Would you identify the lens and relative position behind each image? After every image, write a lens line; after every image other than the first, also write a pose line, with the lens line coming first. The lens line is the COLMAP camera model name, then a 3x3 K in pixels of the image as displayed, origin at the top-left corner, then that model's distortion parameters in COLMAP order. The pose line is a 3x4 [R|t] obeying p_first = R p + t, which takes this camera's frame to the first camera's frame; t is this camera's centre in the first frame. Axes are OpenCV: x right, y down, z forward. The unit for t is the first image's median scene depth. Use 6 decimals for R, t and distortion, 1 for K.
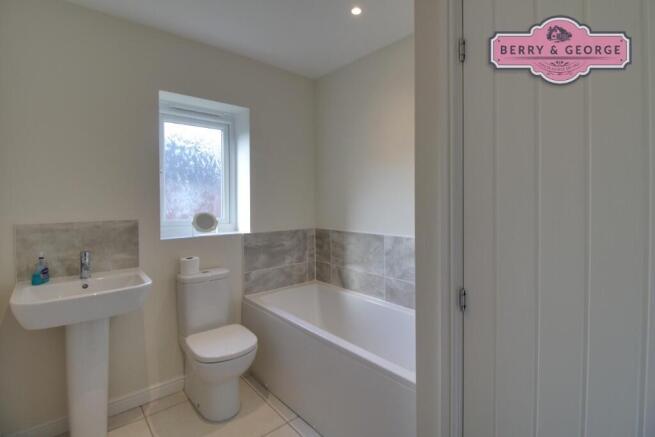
lens RADIAL K [[311.5, 0, 331.9], [0, 311.5, 209.3], [0, 0, 1]] dist [-0.002387, -0.000715]
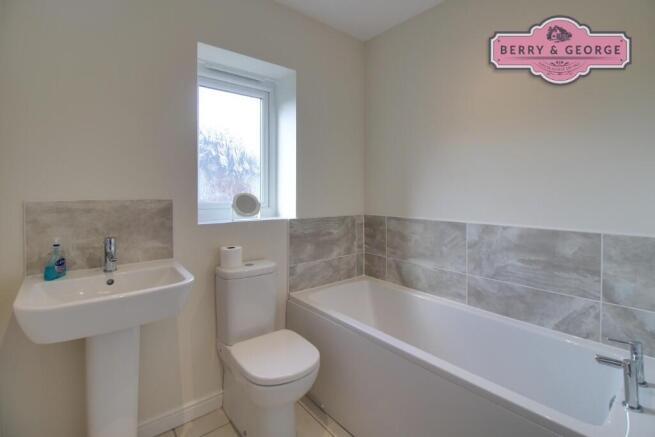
lens RADIAL K [[315.0, 0, 325.7], [0, 315.0, 199.0], [0, 0, 1]] dist [-0.000119, 0.000048]
pose [[0.998435, 0.008459, -0.055276, -0.157935], [-0.008439, 0.999964, 0.000595, 0.025291], [0.055279, -0.000128, 0.998471, 0.179272]]
